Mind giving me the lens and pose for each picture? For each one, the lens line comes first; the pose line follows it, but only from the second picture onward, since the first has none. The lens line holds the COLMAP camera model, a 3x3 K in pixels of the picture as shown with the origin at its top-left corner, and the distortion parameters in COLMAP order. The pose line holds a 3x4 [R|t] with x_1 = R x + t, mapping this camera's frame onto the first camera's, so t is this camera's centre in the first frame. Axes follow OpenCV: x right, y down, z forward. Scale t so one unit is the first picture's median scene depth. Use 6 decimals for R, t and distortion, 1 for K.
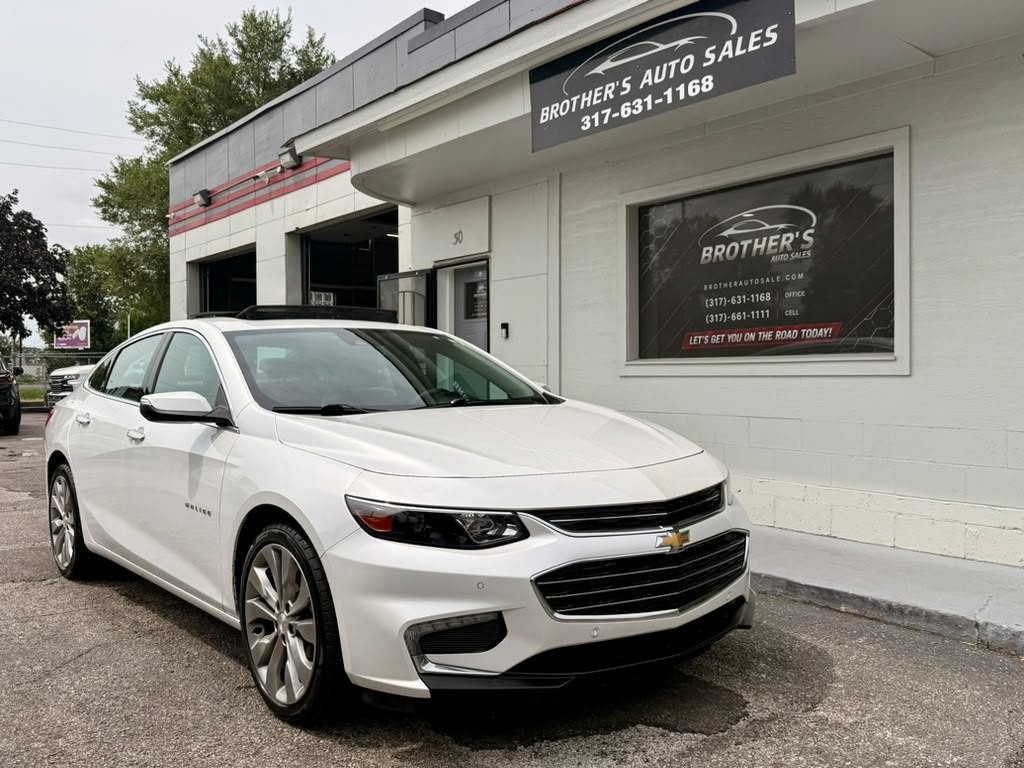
lens RADIAL K [[900.8, 0, 516.4], [0, 900.8, 384.4], [0, 0, 1]] dist [0.120600, -0.218624]
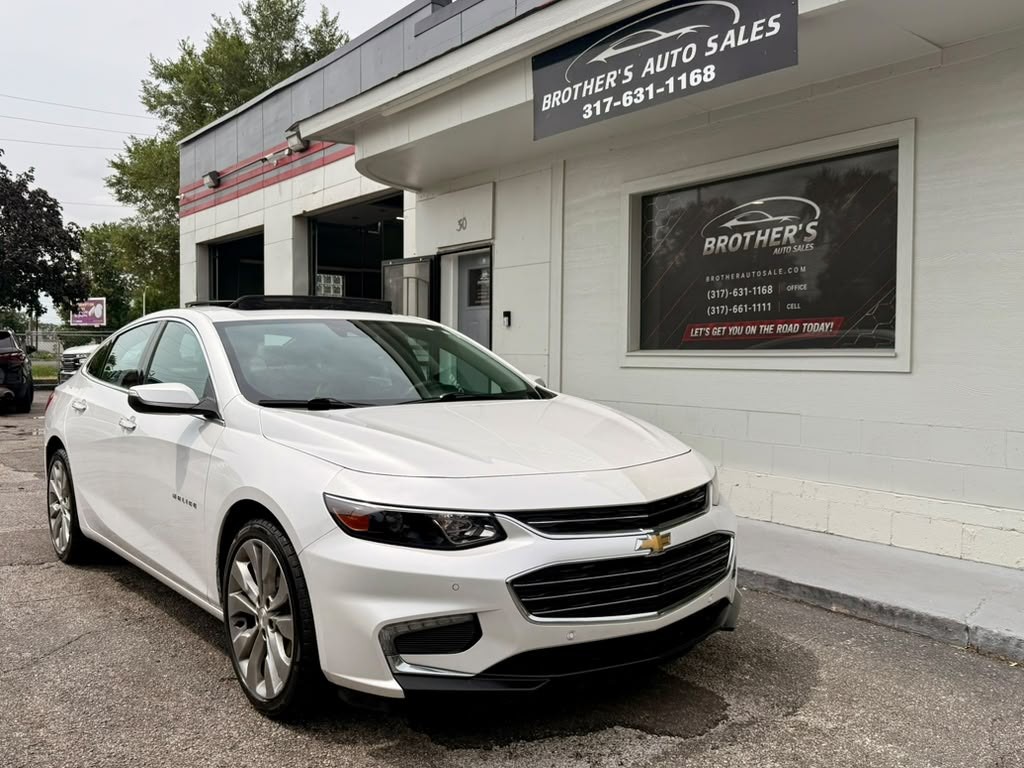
lens RADIAL K [[901.4, 0, 510.5], [0, 901.4, 385.2], [0, 0, 1]] dist [0.120715, -0.225373]
pose [[0.999712, 0.013452, -0.019876, 0.016810], [-0.013045, 0.999706, 0.020455, -0.009465], [0.020145, -0.020190, 0.999593, 0.003881]]
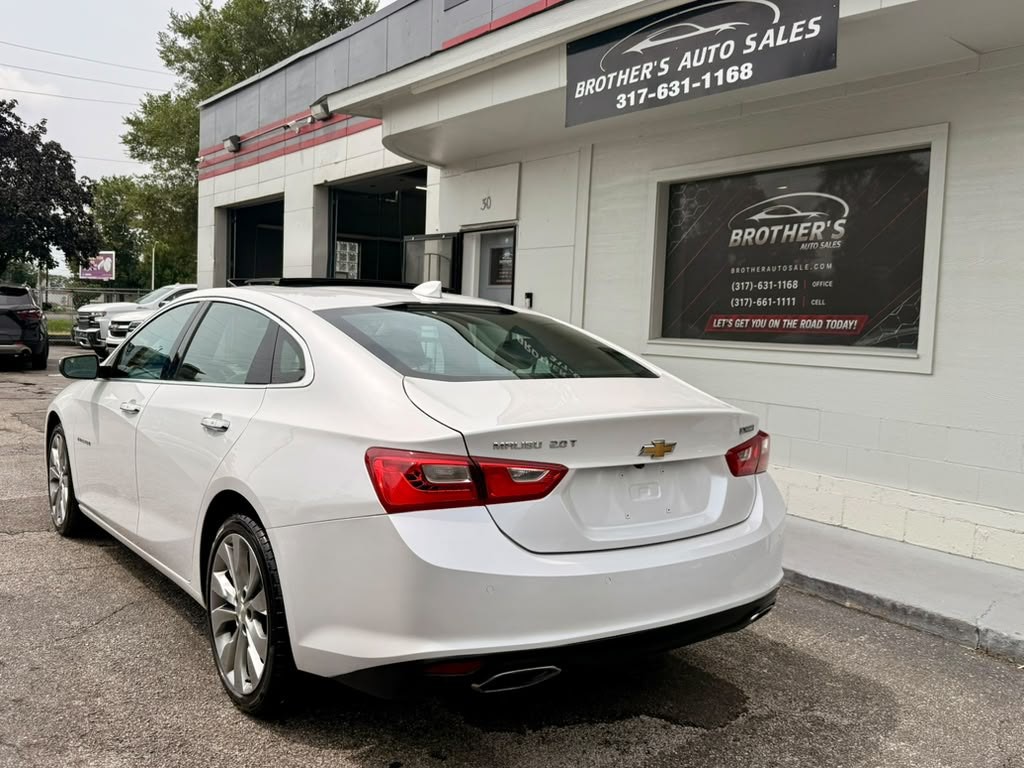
lens RADIAL K [[906.4, 0, 508.9], [0, 906.4, 384.6], [0, 0, 1]] dist [0.103221, -0.191310]
pose [[0.998479, 0.047966, -0.027170, -0.004356], [-0.046387, 0.997352, 0.056011, -0.029660], [0.029784, -0.054666, 0.998060, -0.018255]]
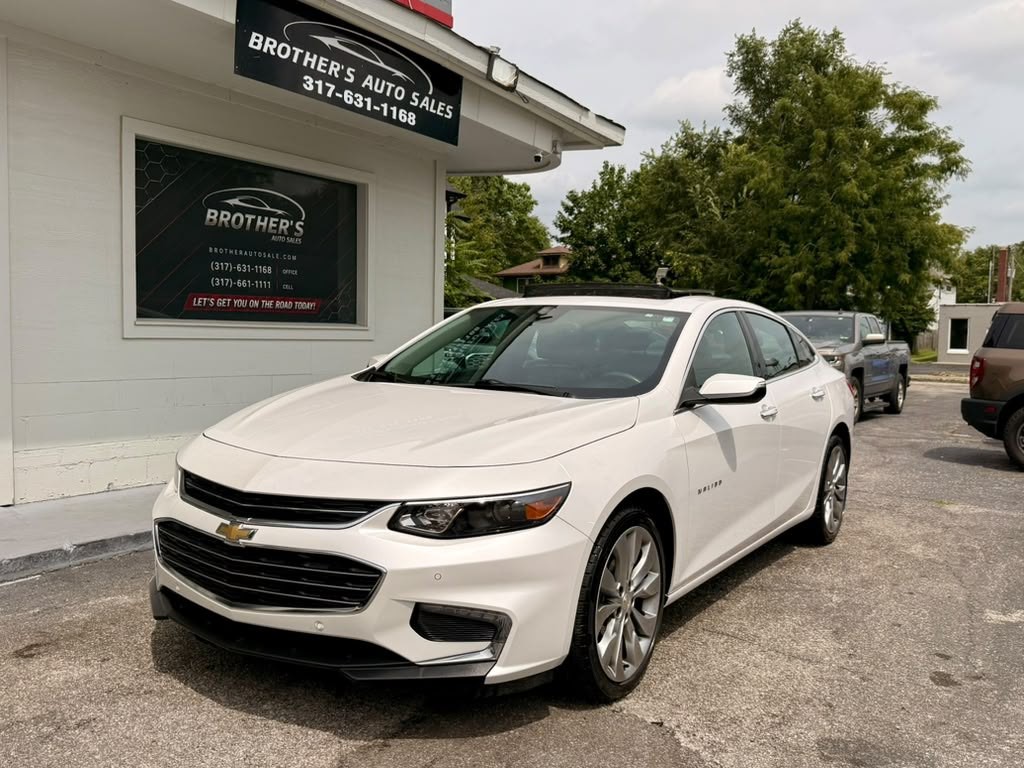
lens RADIAL K [[901.4, 0, 510.5], [0, 901.4, 385.2], [0, 0, 1]] dist [0.120715, -0.225373]
pose [[-0.311391, -0.058159, 0.948500, -0.959925], [-0.009903, 0.998270, 0.057960, -0.021746], [-0.950230, 0.008655, -0.311428, 1.117491]]
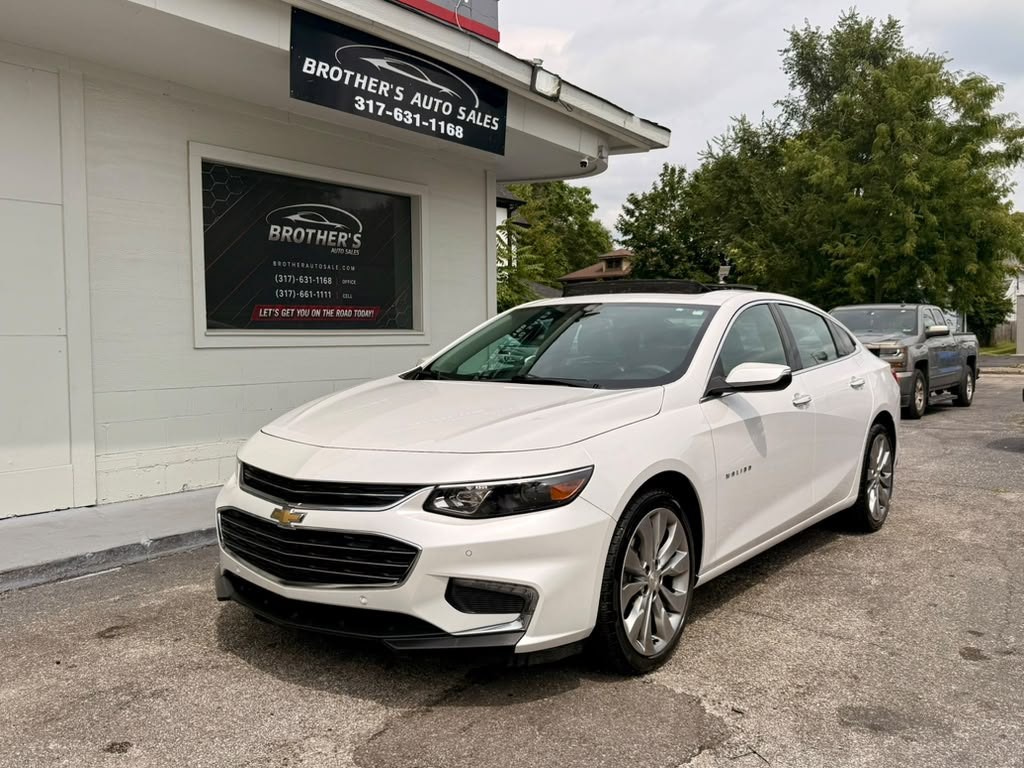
lens RADIAL K [[894.5, 0, 517.7], [0, 894.5, 374.9], [0, 0, 1]] dist [0.174337, -0.362684]
pose [[-0.248213, -0.035287, 0.968062, -1.002096], [0.018850, 0.998971, 0.041247, -0.016242], [-0.968522, 0.028486, -0.247293, 1.105773]]
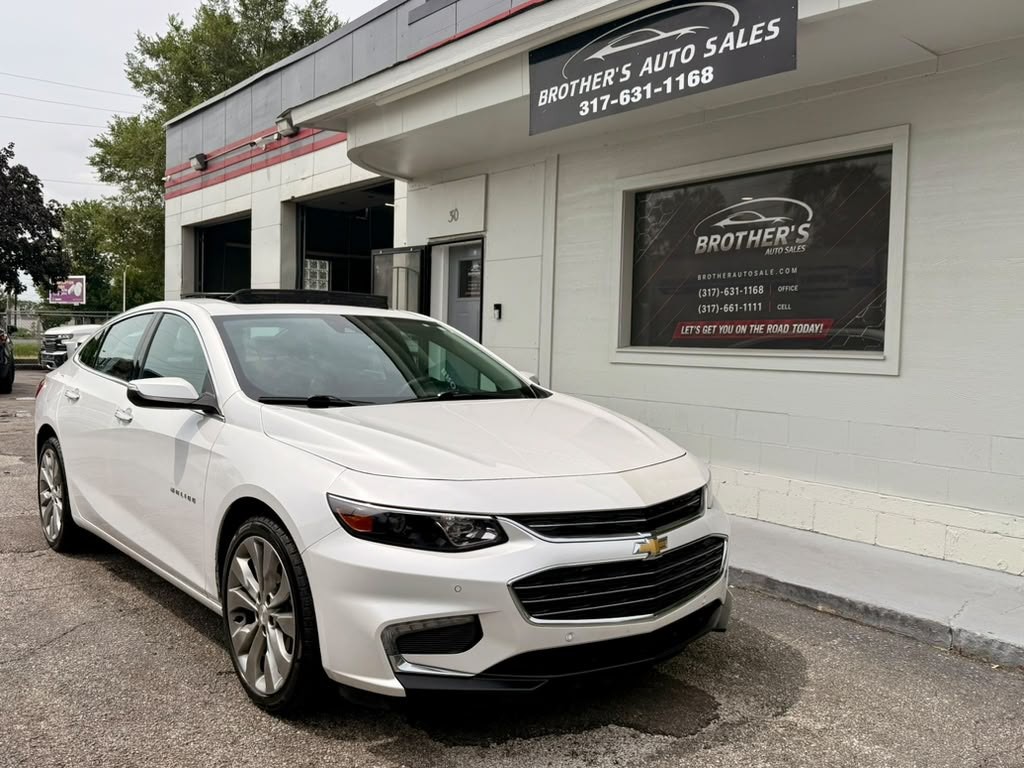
lens RADIAL K [[901.4, 0, 510.5], [0, 901.4, 385.2], [0, 0, 1]] dist [0.120715, -0.225373]
pose [[0.999525, 0.030818, 0.000041, 0.005405], [-0.030800, 0.998904, 0.035245, -0.019107], [0.001045, -0.035230, 0.999379, -0.002032]]
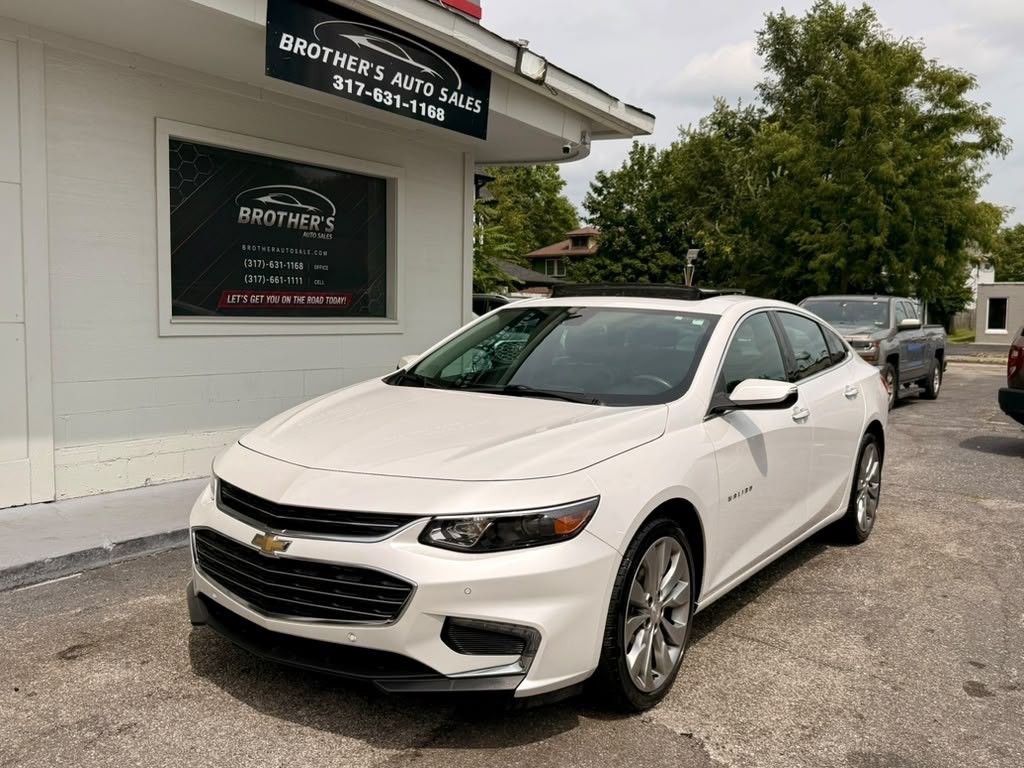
lens RADIAL K [[900.0, 0, 505.1], [0, 900.0, 379.5], [0, 0, 1]] dist [0.132676, -0.260380]
pose [[-0.275325, -0.072266, 0.958631, -0.961347], [-0.005624, 0.997275, 0.073563, -0.040192], [-0.961335, 0.014862, -0.274981, 1.118095]]
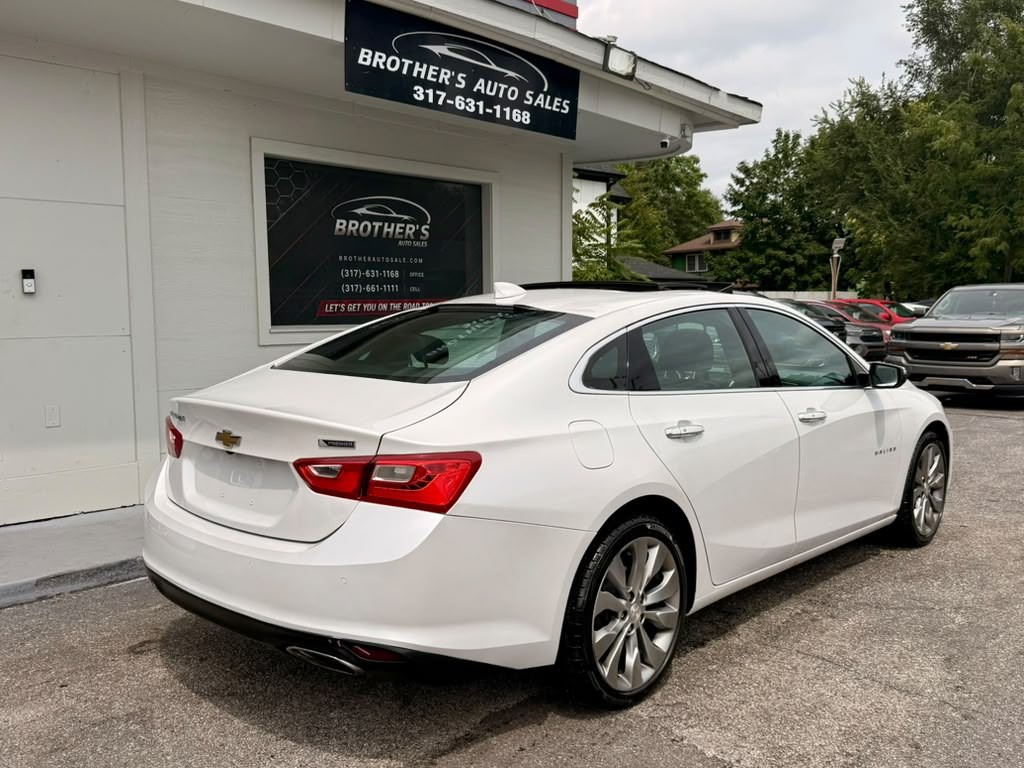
lens RADIAL K [[892.8, 0, 505.4], [0, 892.8, 384.5], [0, 0, 1]] dist [0.133485, -0.228836]
pose [[-0.119471, -0.076452, 0.989890, -0.965270], [0.019961, 0.996644, 0.079383, -0.043832], [-0.992637, 0.029244, -0.117544, 1.045725]]
